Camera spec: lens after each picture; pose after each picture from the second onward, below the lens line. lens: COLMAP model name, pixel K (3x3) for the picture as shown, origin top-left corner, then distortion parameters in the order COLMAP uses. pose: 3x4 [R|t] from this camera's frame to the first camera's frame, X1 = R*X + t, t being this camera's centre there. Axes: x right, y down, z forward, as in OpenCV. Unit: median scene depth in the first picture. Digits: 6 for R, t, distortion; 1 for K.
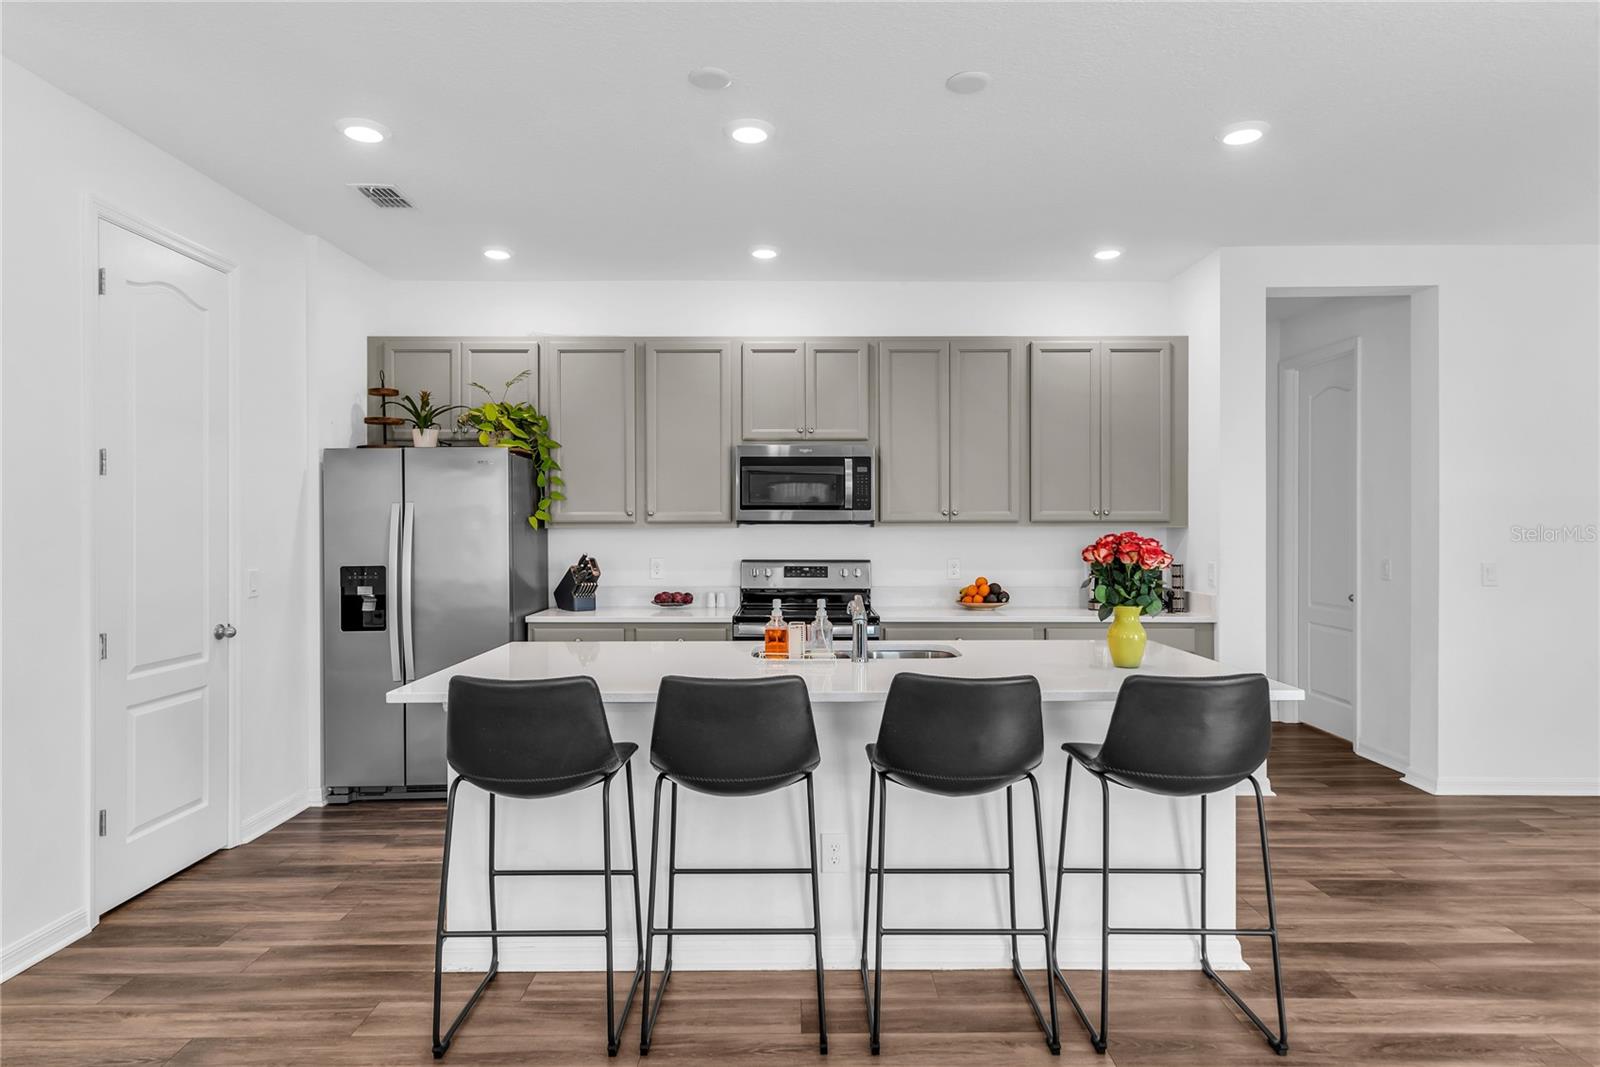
lens RADIAL K [[907.2, 0, 802.3], [0, 907.2, 527.8], [0, 0, 1]] dist [0.002960, -0.000482]
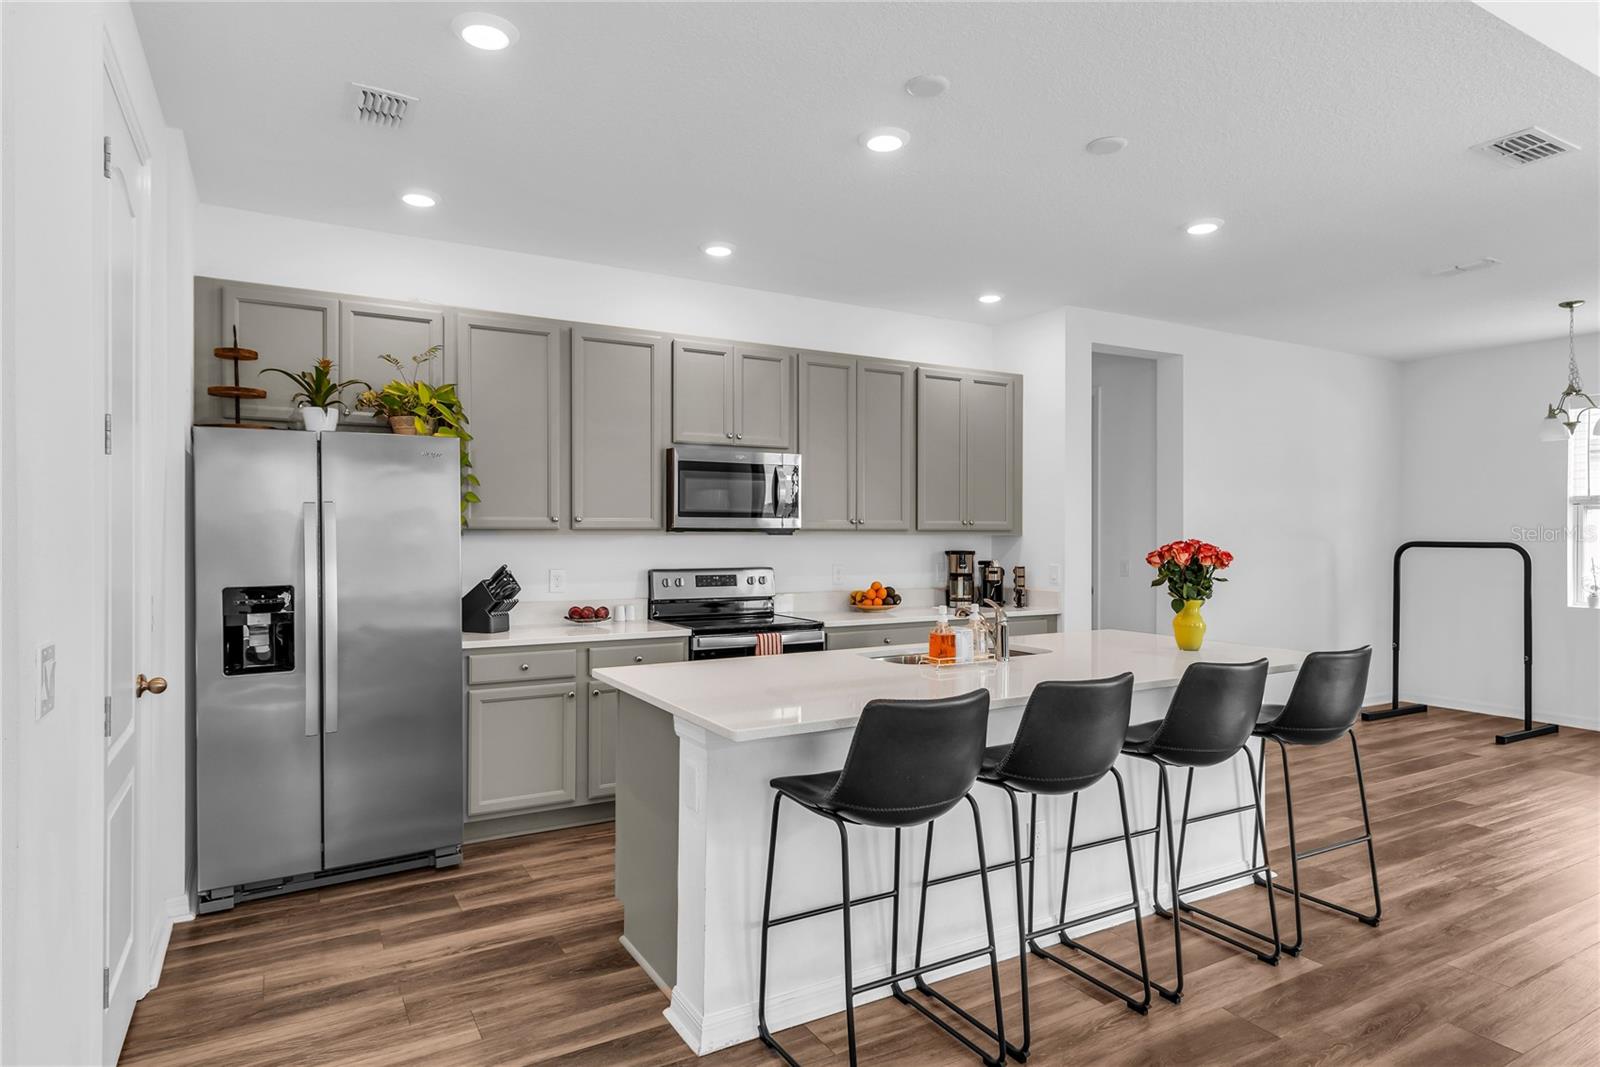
lens RADIAL K [[899.0, 0, 800.0], [0, 899.0, 533.5], [0, 0, 1]] dist [0.006238, 0.000784]
pose [[0.869515, 0.002167, 0.493902, -0.416407], [-0.001225, 0.999997, -0.002231, -0.000166], [-0.493905, 0.001335, 0.869515, 0.121172]]
